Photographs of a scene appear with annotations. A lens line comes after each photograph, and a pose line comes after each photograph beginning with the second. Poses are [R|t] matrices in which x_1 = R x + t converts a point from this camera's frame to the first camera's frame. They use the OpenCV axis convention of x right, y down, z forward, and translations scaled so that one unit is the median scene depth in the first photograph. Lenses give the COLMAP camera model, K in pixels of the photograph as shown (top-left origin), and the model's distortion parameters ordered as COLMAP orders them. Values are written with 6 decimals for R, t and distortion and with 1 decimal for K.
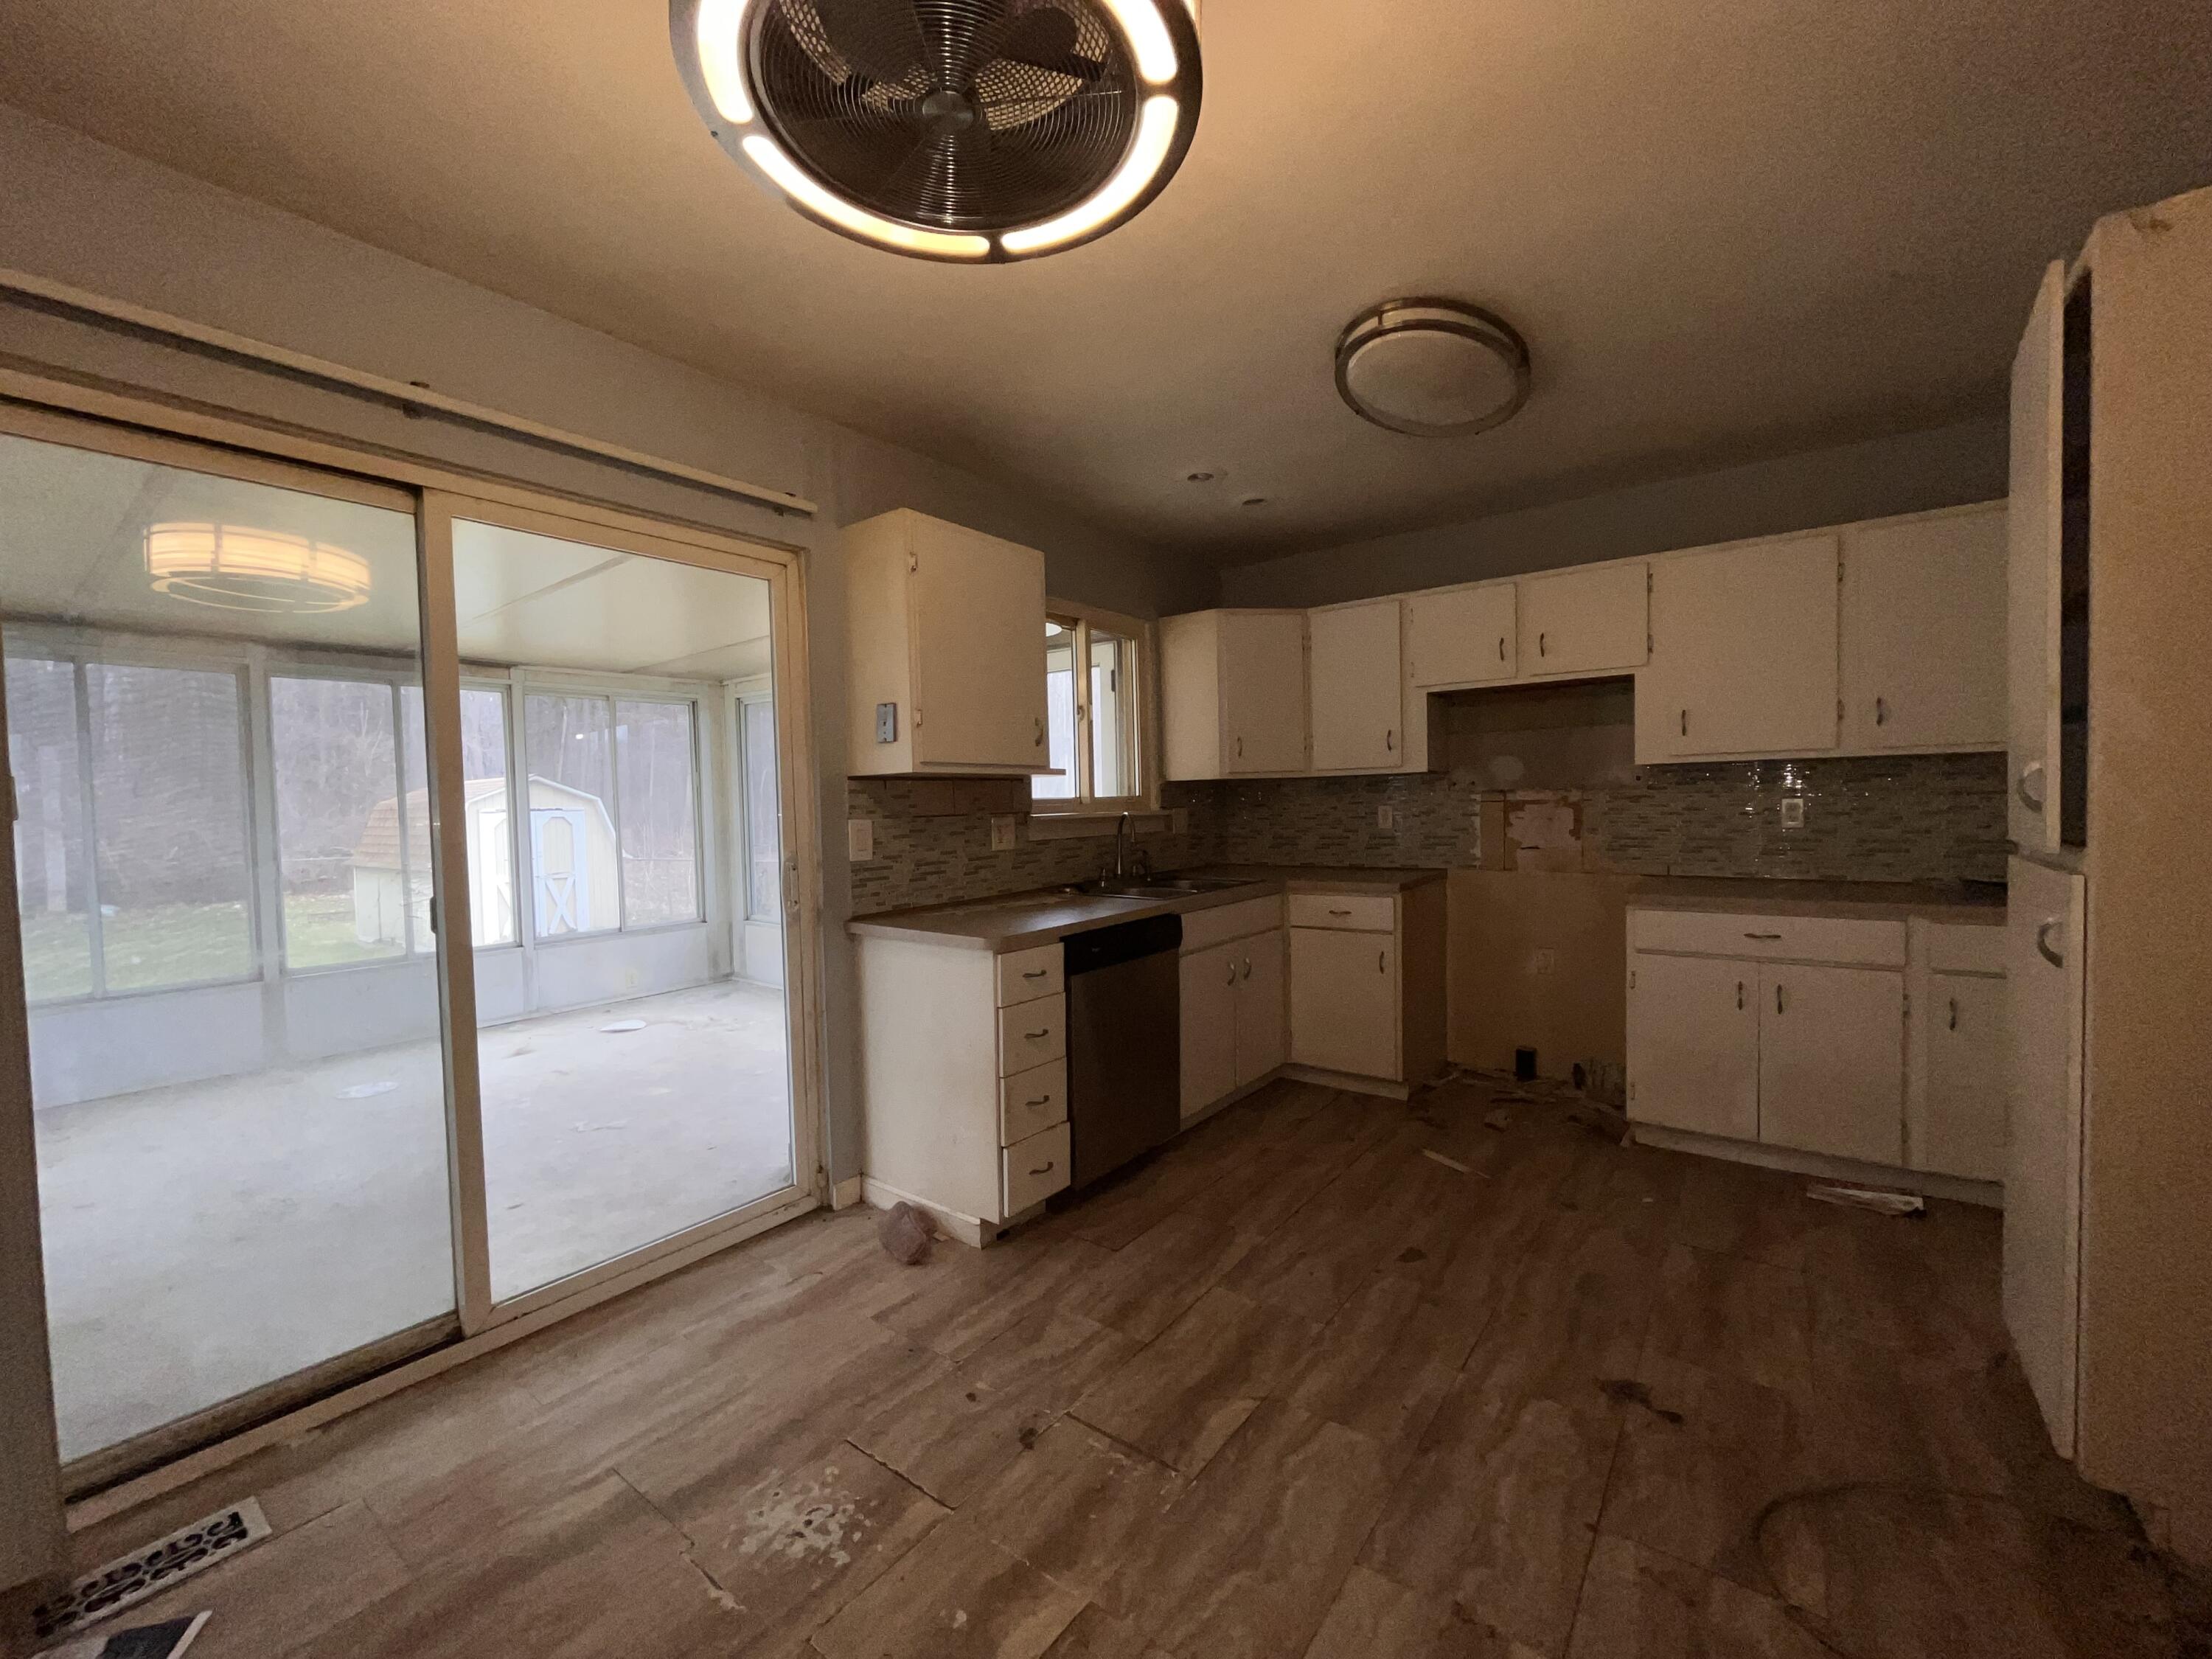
lens RADIAL K [[898.1, 0, 1102.1], [0, 898.1, 834.3], [0, 0, 1]] dist [-0.002650, -0.000807]
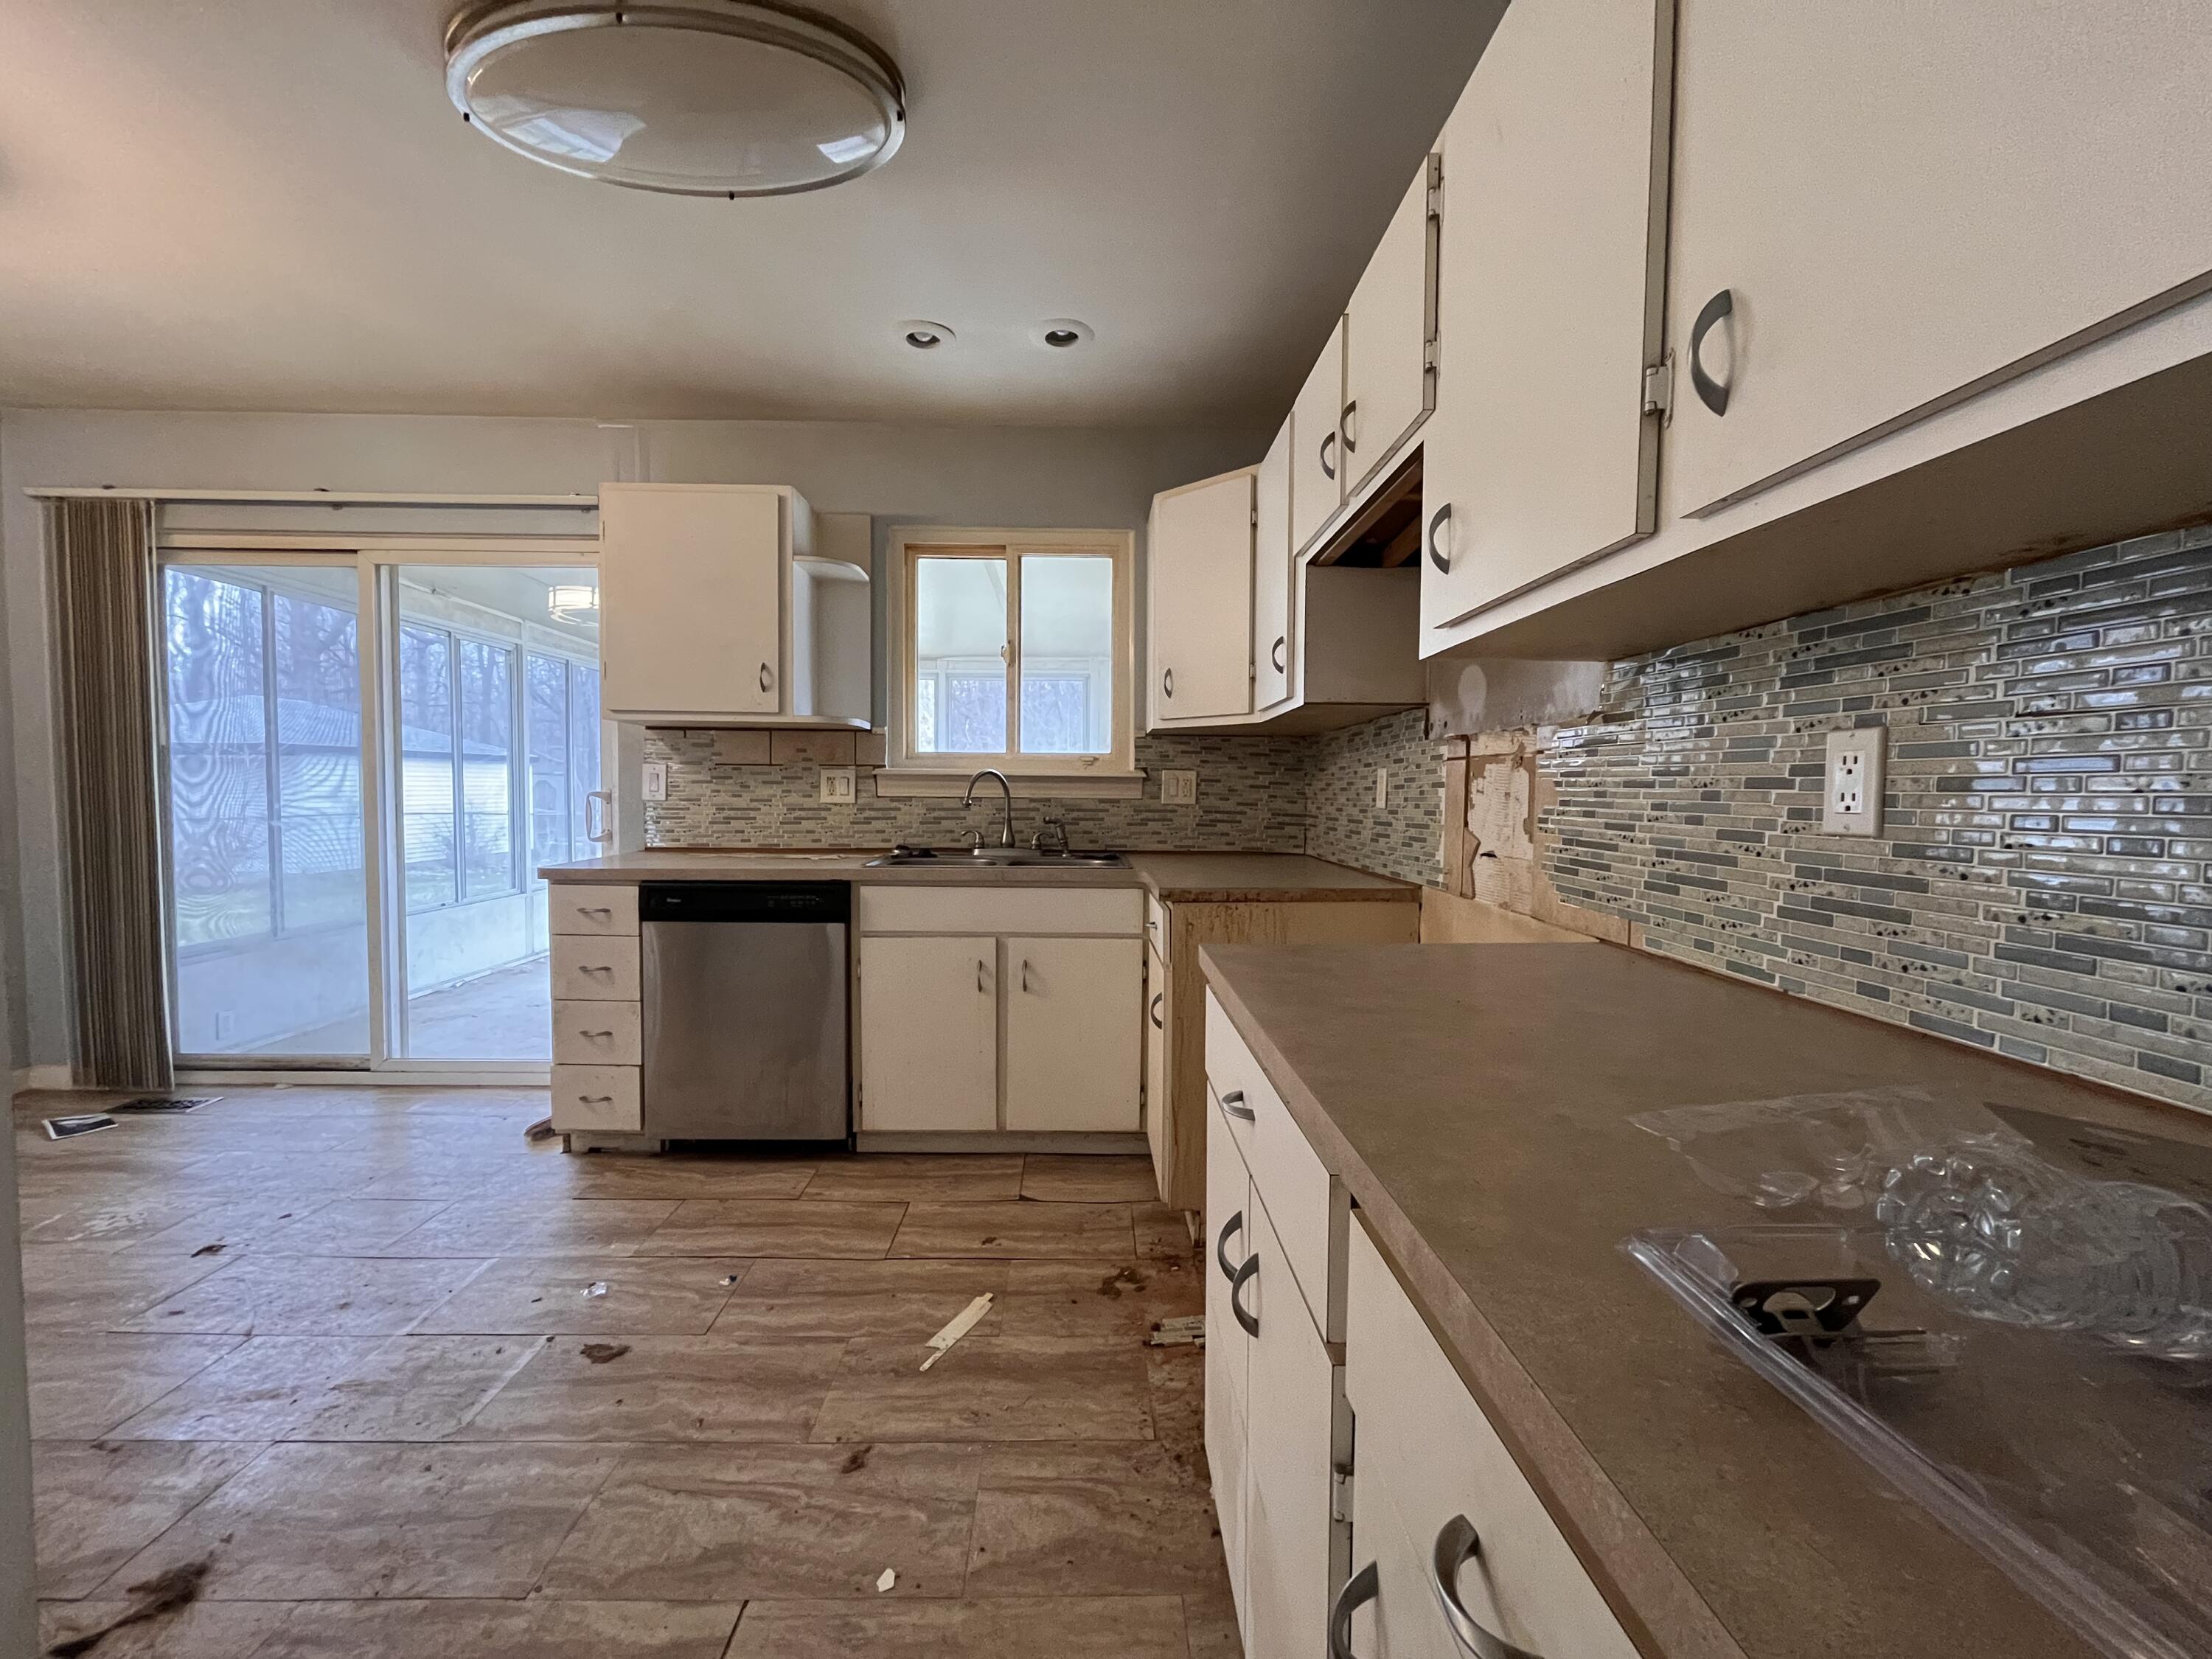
lens RADIAL K [[898.1, 0, 1099.8], [0, 898.1, 834.2], [0, 0, 1]] dist [-0.002650, -0.000807]
pose [[0.618966, 0.068052, -0.782464, 0.732310], [-0.052677, 0.997593, 0.045093, -0.006797], [0.783649, 0.013307, 0.621061, 0.547415]]
